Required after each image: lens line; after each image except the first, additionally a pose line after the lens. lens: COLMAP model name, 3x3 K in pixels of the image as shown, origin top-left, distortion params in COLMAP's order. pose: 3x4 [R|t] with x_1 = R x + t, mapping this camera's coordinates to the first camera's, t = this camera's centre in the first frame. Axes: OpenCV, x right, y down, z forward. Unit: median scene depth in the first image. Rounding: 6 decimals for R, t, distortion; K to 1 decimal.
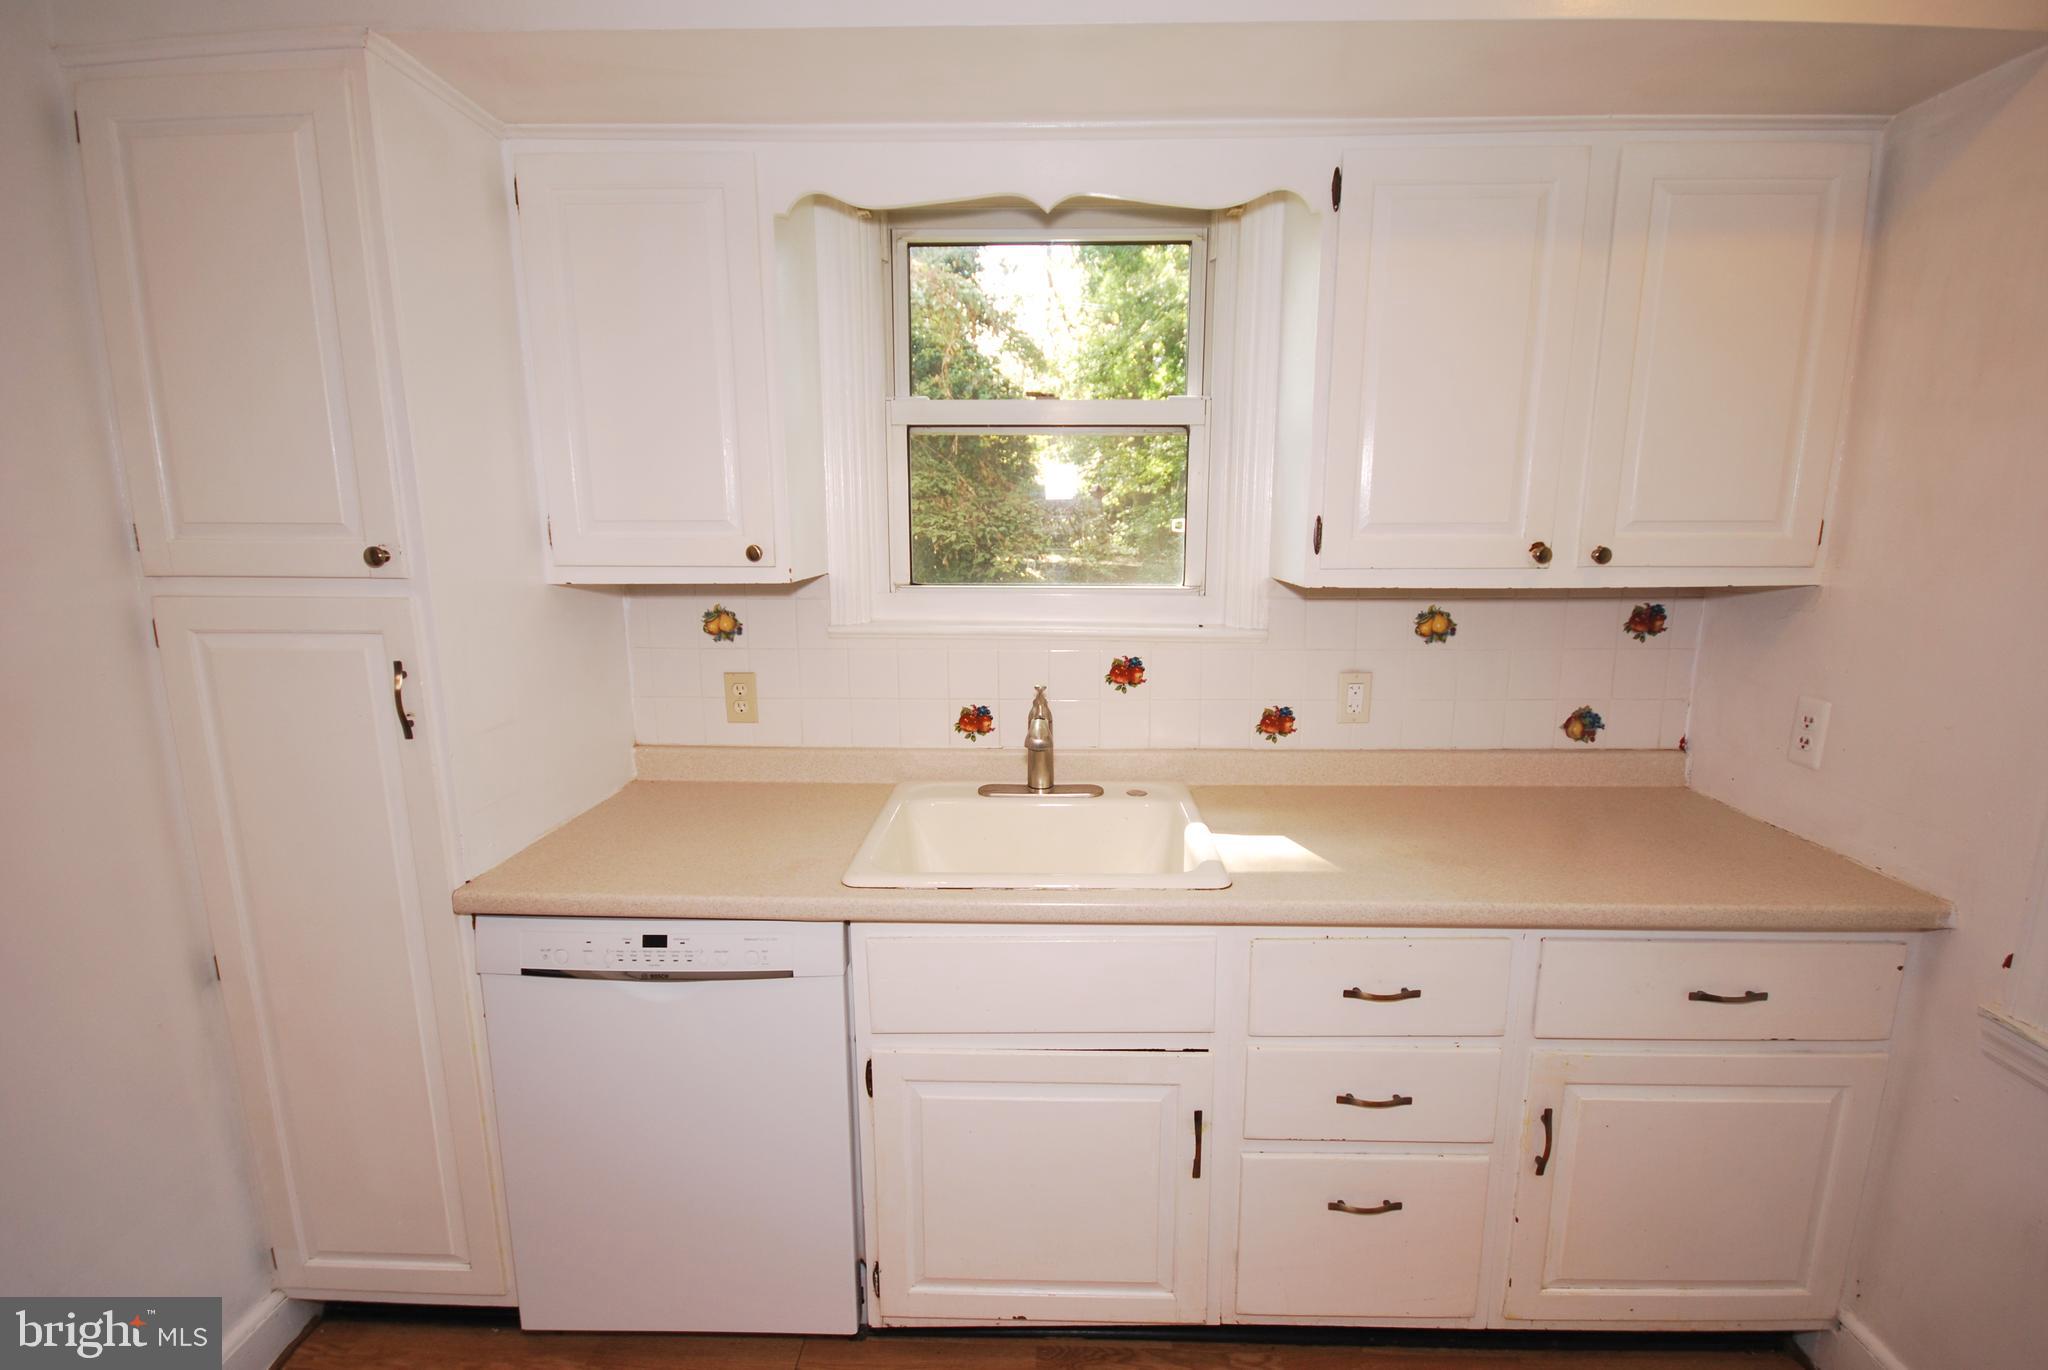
lens RADIAL K [[869.4, 0, 1031.3], [0, 869.4, 683.3], [0, 0, 1]] dist [0.000083, -0.003747]
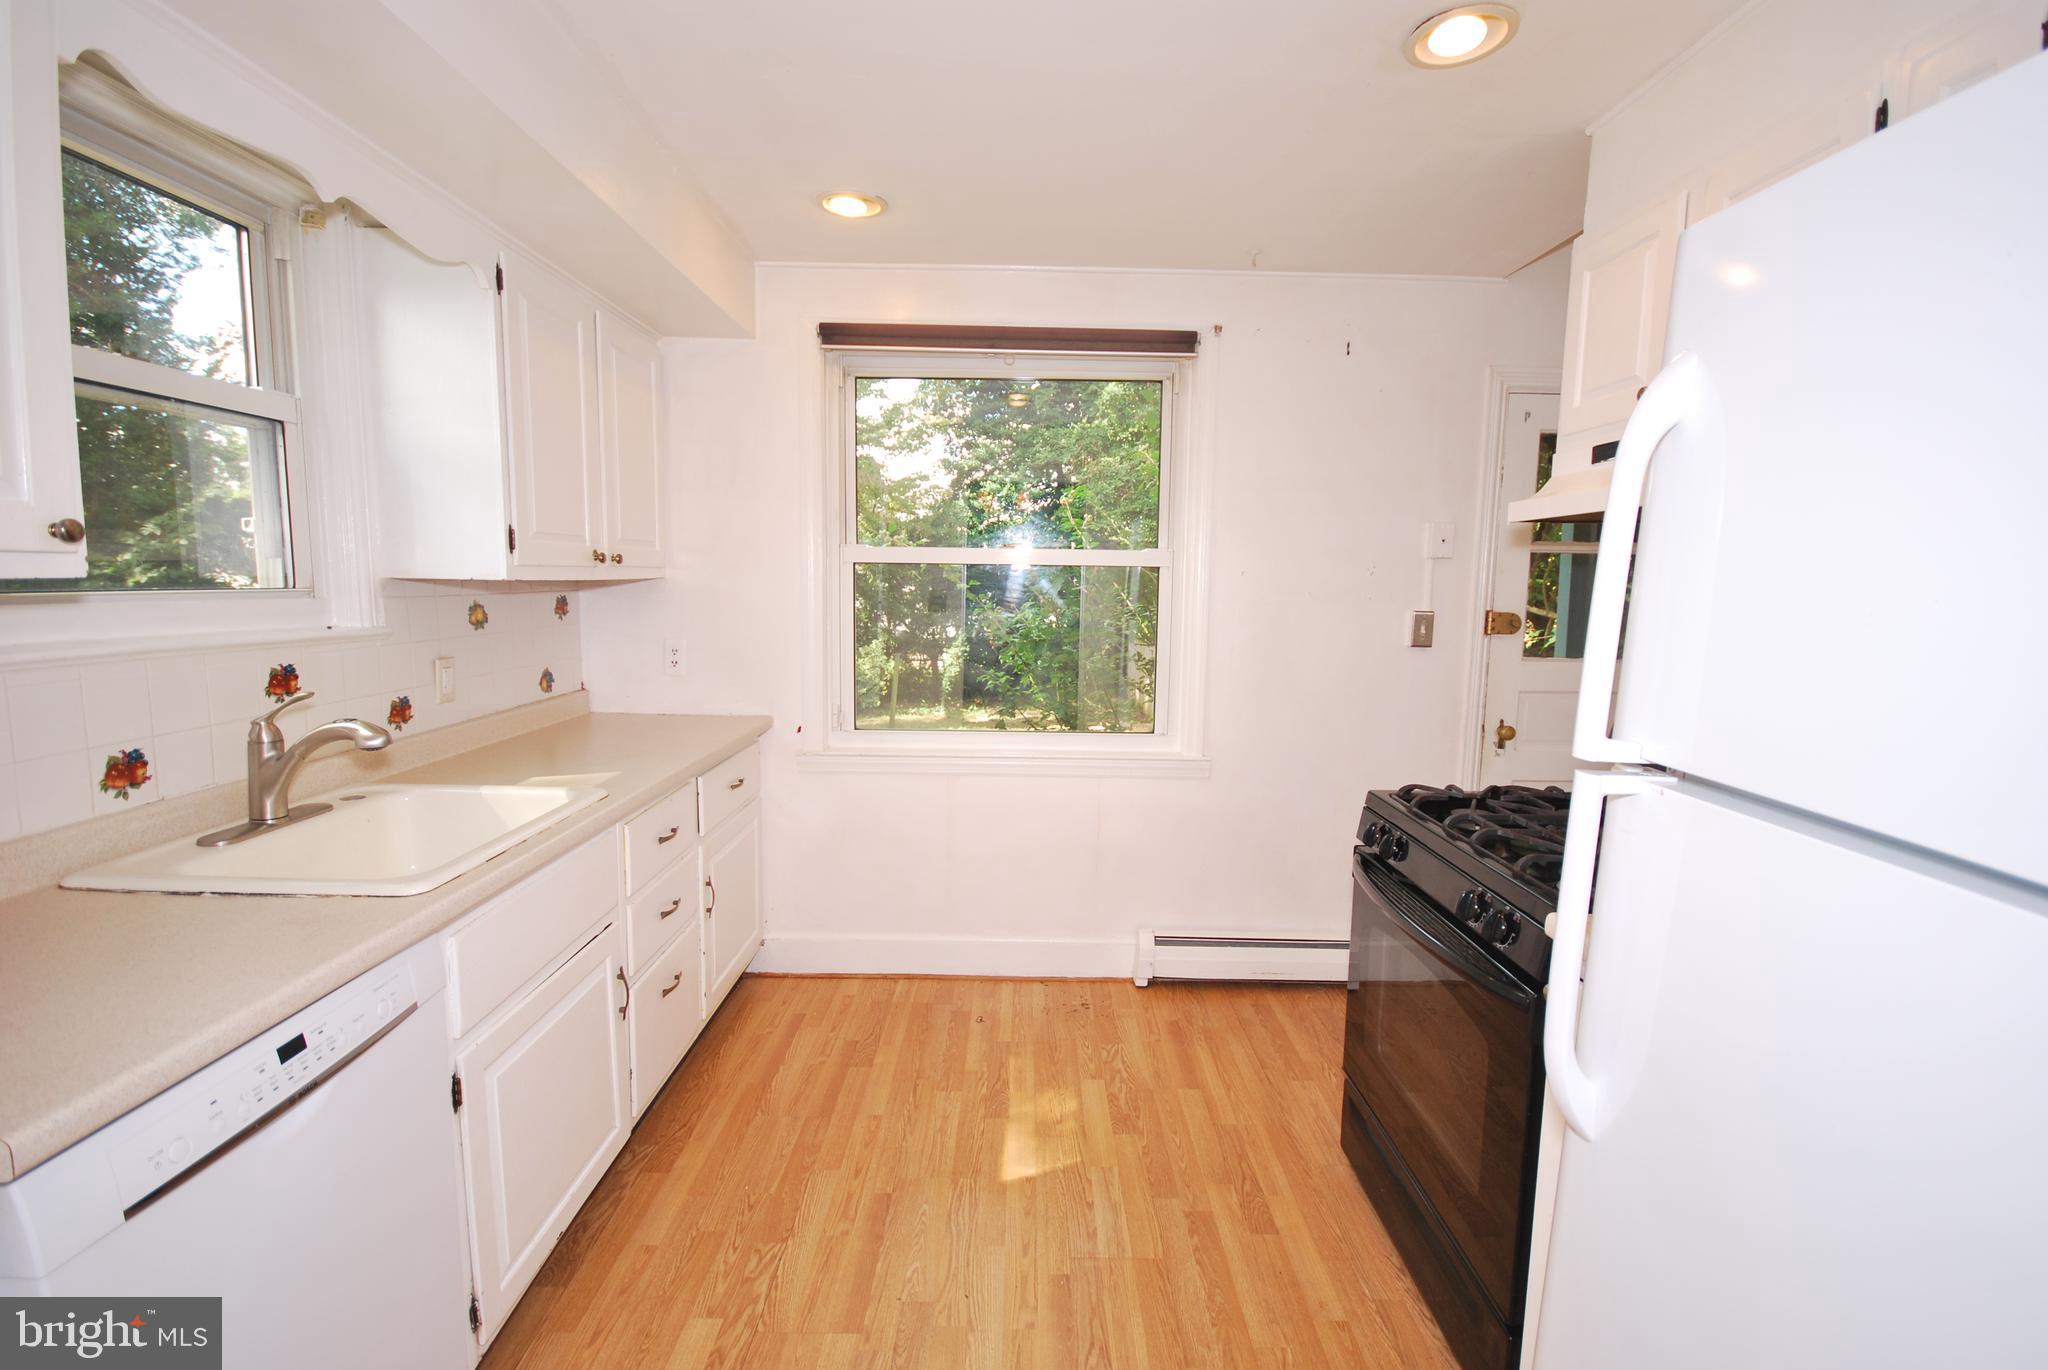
lens RADIAL K [[869.4, 0, 1031.3], [0, 869.4, 683.3], [0, 0, 1]] dist [0.000083, -0.003747]
pose [[-0.017526, -0.123796, 0.992153, -0.811494], [0.135685, 0.982831, 0.125030, -0.018803], [-0.990597, 0.136811, -0.000427, 0.219456]]
